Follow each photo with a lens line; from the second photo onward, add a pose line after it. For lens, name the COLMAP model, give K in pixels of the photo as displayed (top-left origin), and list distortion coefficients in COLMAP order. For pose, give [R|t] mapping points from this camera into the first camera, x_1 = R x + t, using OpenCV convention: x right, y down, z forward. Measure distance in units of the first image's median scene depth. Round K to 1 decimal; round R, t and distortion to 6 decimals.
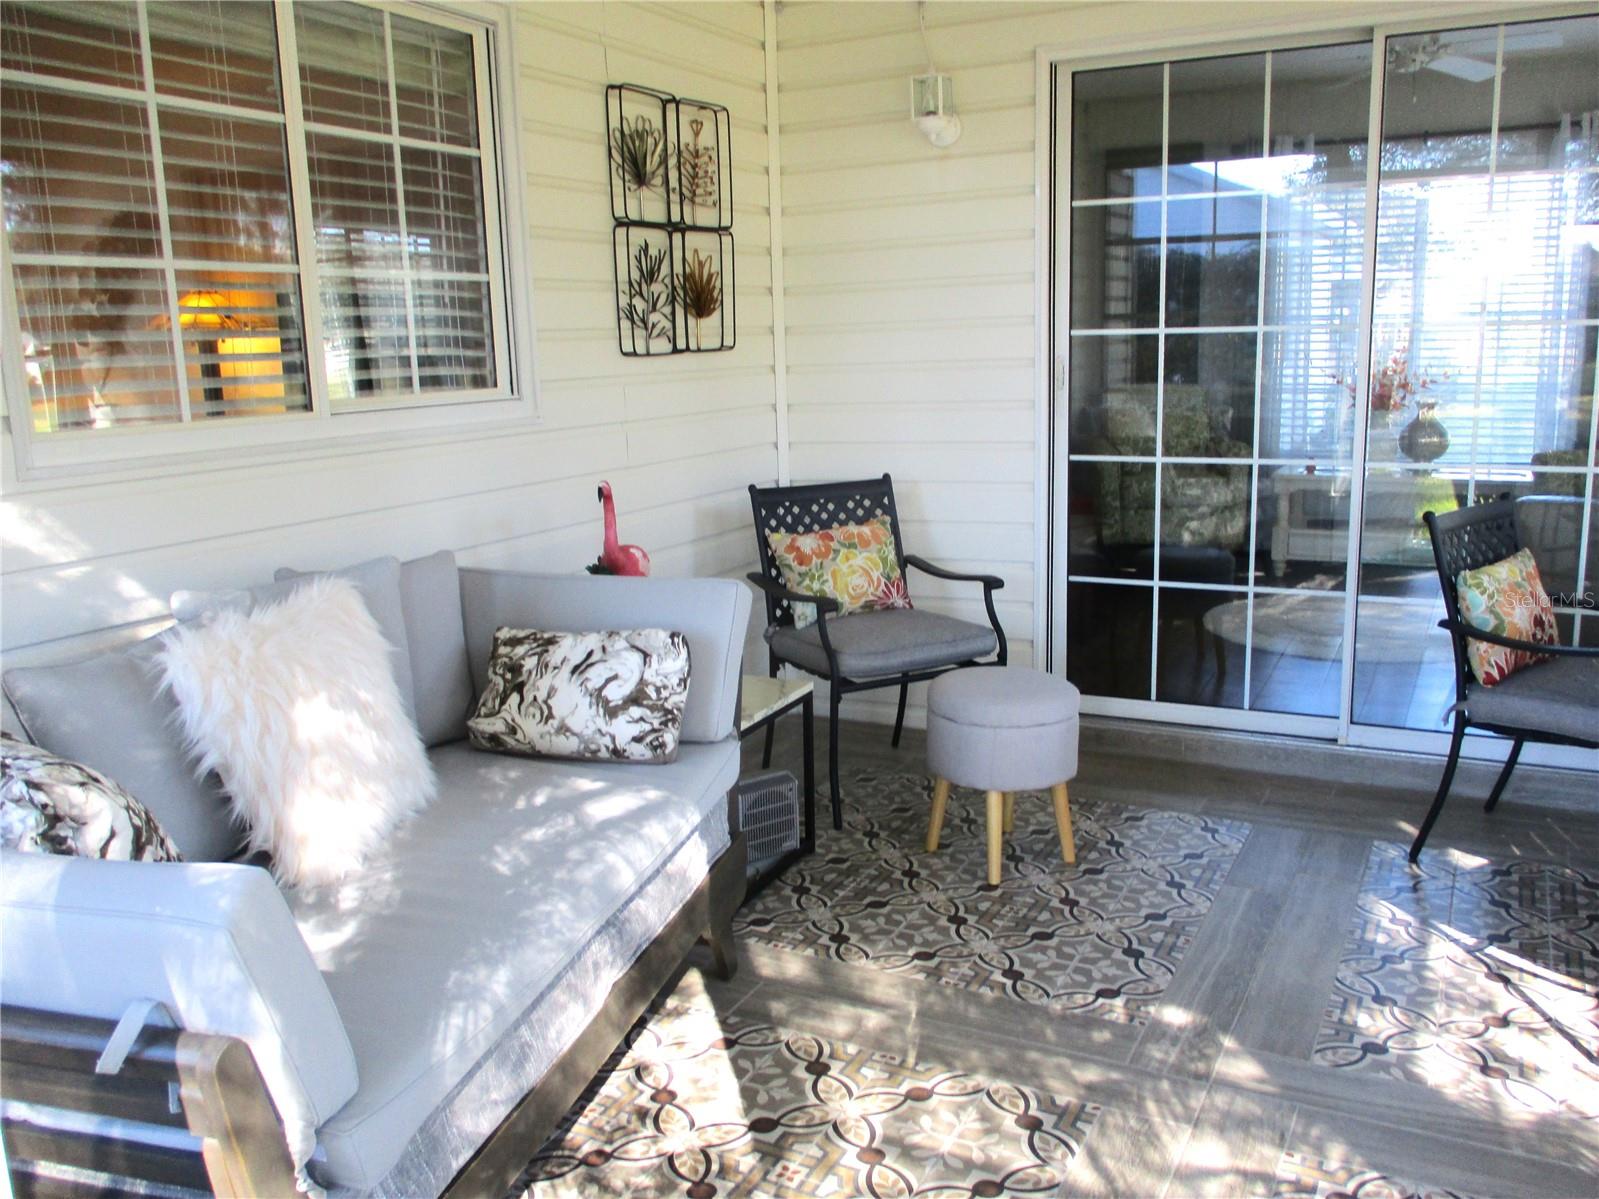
lens RADIAL K [[1339.9, 0, 799.5], [0, 1339.9, 599.5], [0, 0, 1]] dist [0.001144, -0.050899]
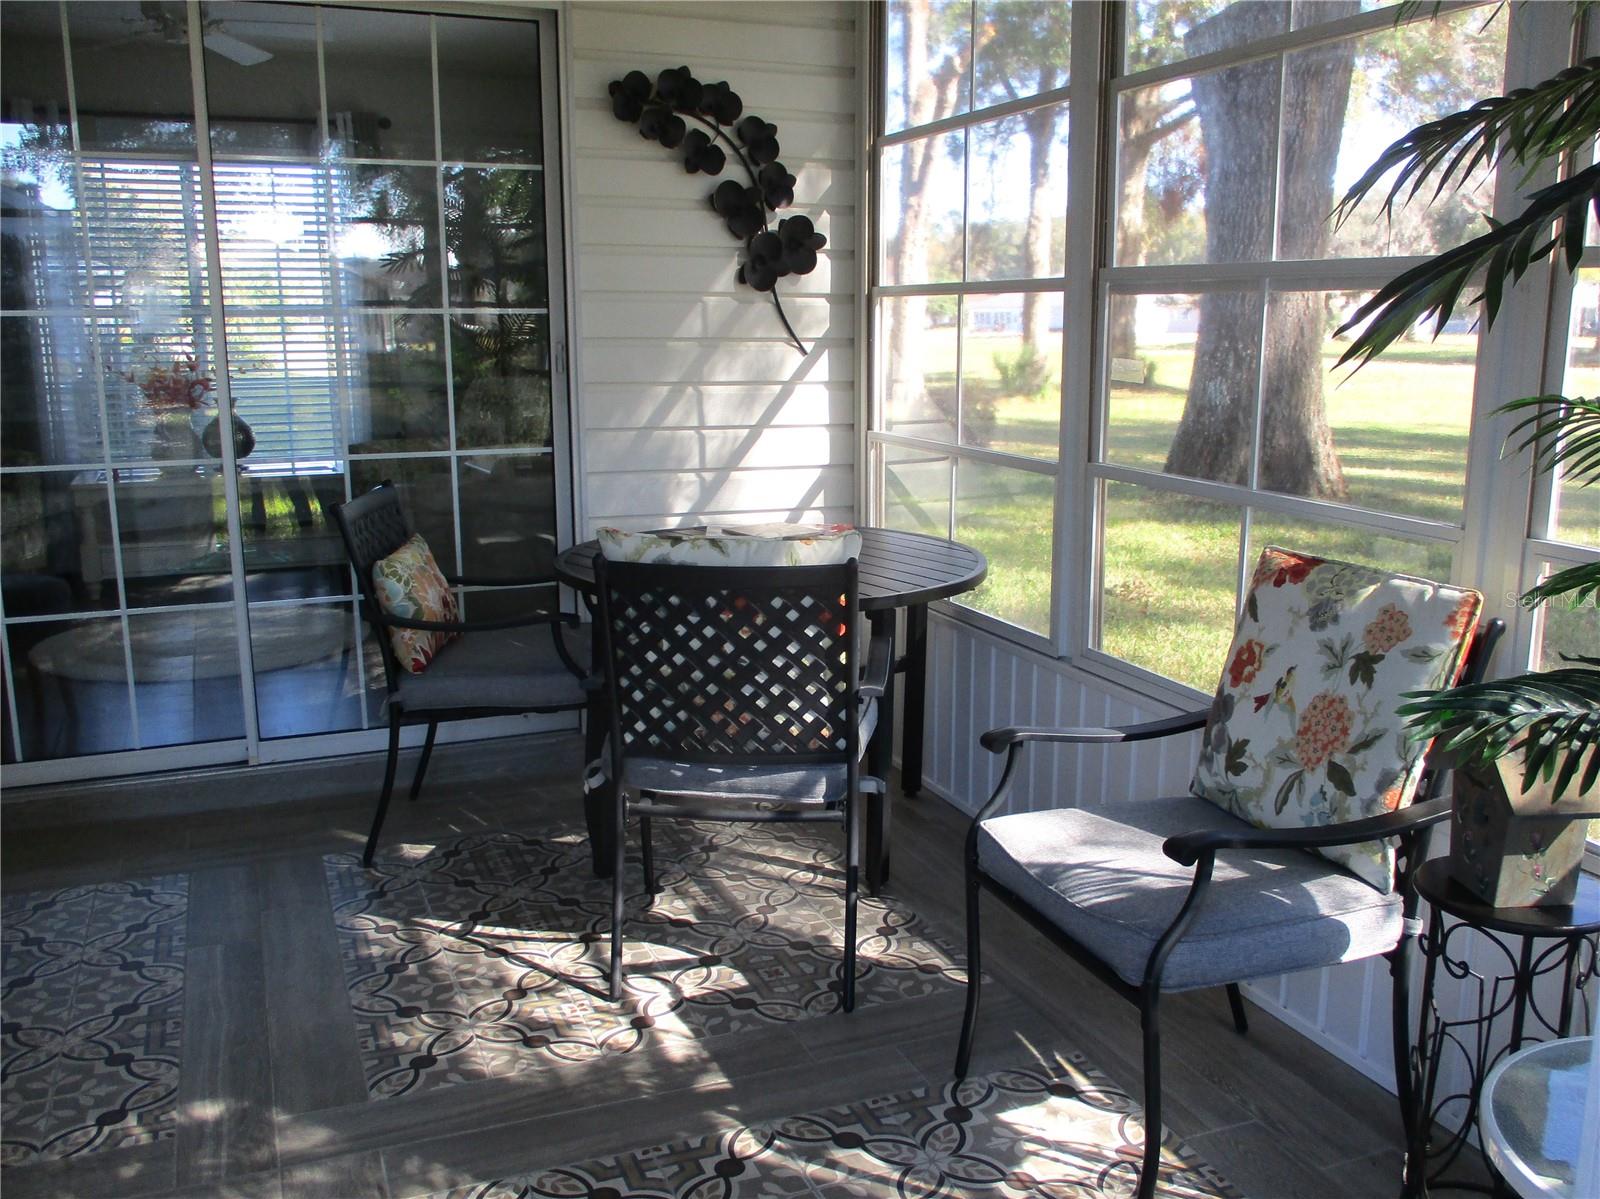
lens RADIAL K [[1420.8, 0, 800.0], [0, 1420.8, 599.5], [0, 0, 1]] dist [-0.039210, 0.013351]
pose [[0.646956, -0.125867, 0.752067, -0.091397], [0.133858, 0.989713, 0.050490, -0.004458], [-0.750686, 0.068006, 0.657150, 0.092083]]
